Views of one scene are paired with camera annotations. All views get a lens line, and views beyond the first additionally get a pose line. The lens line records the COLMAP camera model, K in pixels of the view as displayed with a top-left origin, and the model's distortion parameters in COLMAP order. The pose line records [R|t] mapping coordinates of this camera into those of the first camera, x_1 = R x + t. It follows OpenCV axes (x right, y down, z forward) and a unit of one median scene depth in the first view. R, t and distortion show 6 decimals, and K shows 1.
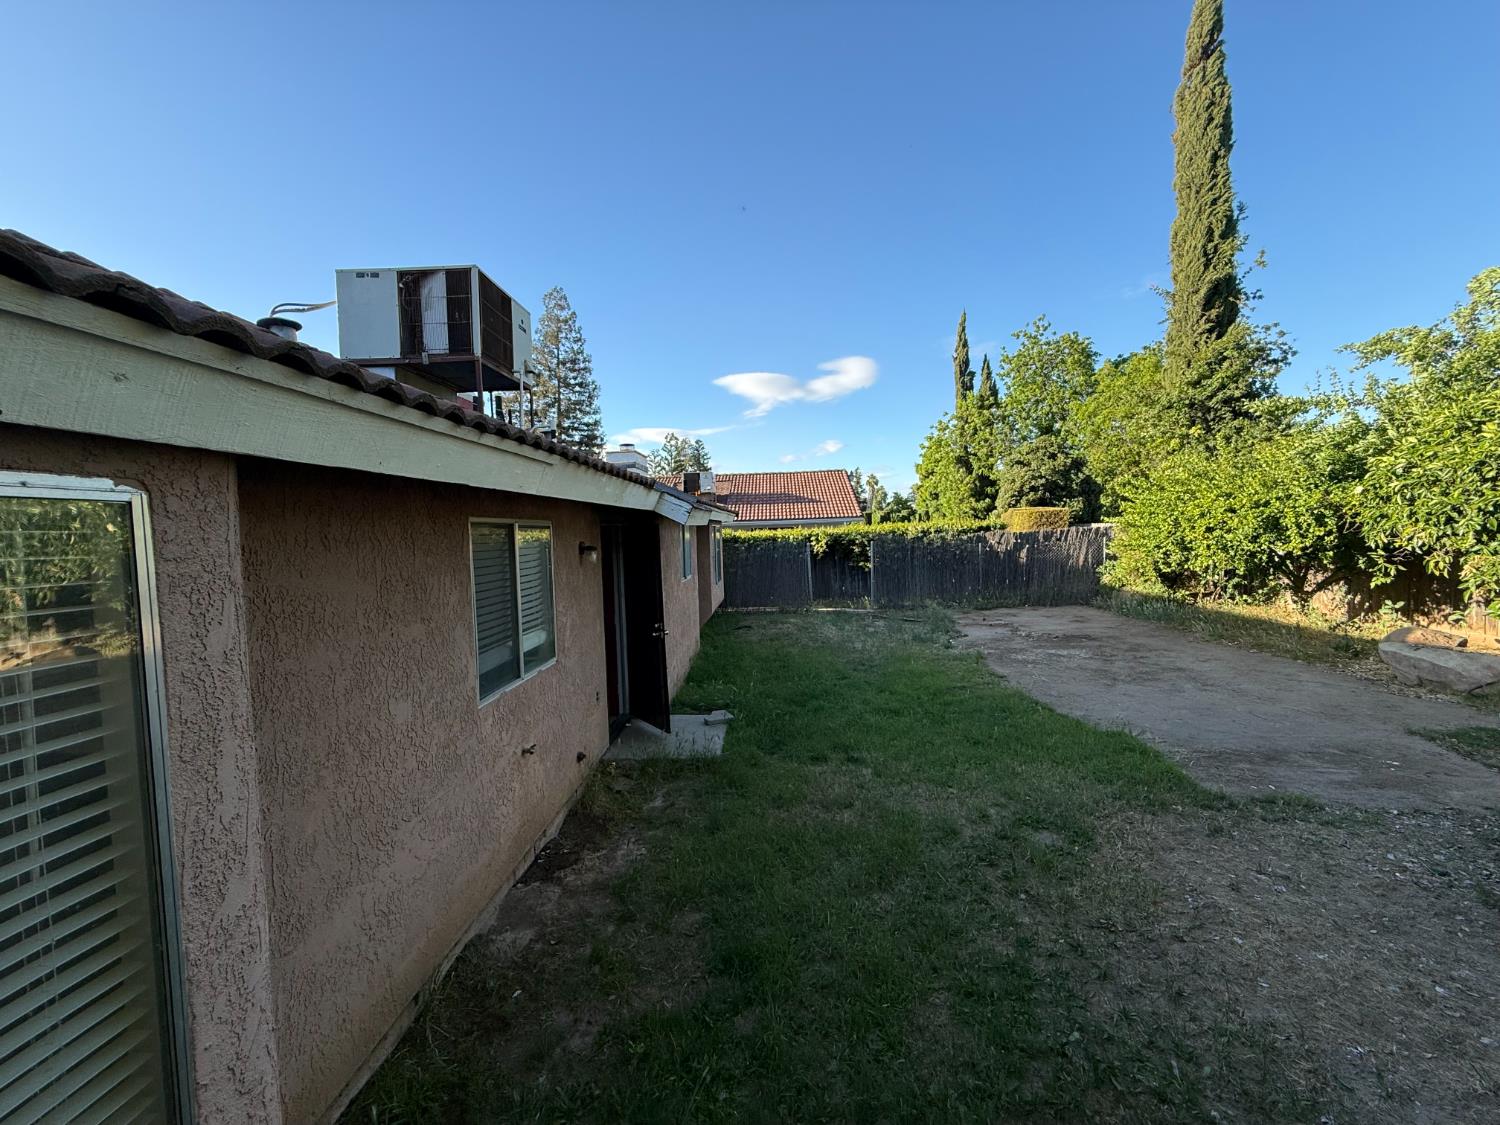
lens RADIAL K [[598.0, 0, 745.2], [0, 598.0, 563.0], [0, 0, 1]] dist [0.000058, 0.000303]
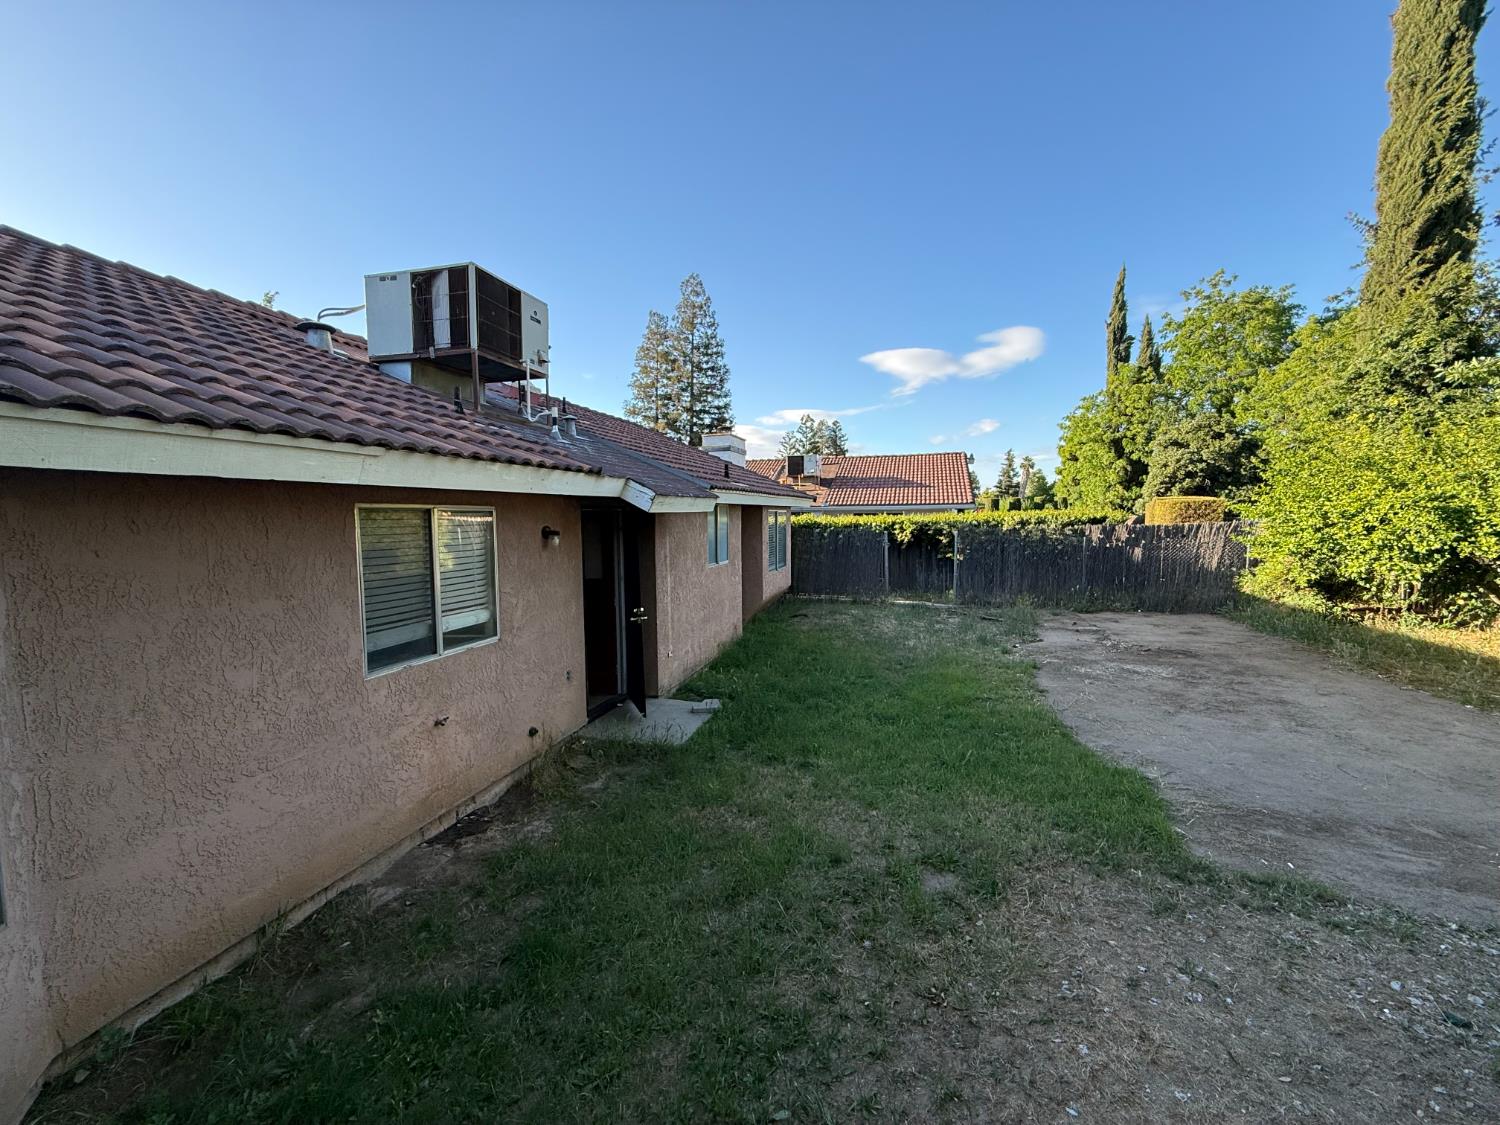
lens RADIAL K [[598.0, 0, 747.1], [0, 598.0, 564.8], [0, 0, 1]] dist [0.000058, 0.000303]
pose [[0.972043, 0.042968, -0.230837, 0.284775], [-0.035294, 0.998682, 0.037276, -0.018560], [0.232135, -0.028087, 0.972278, 0.067850]]
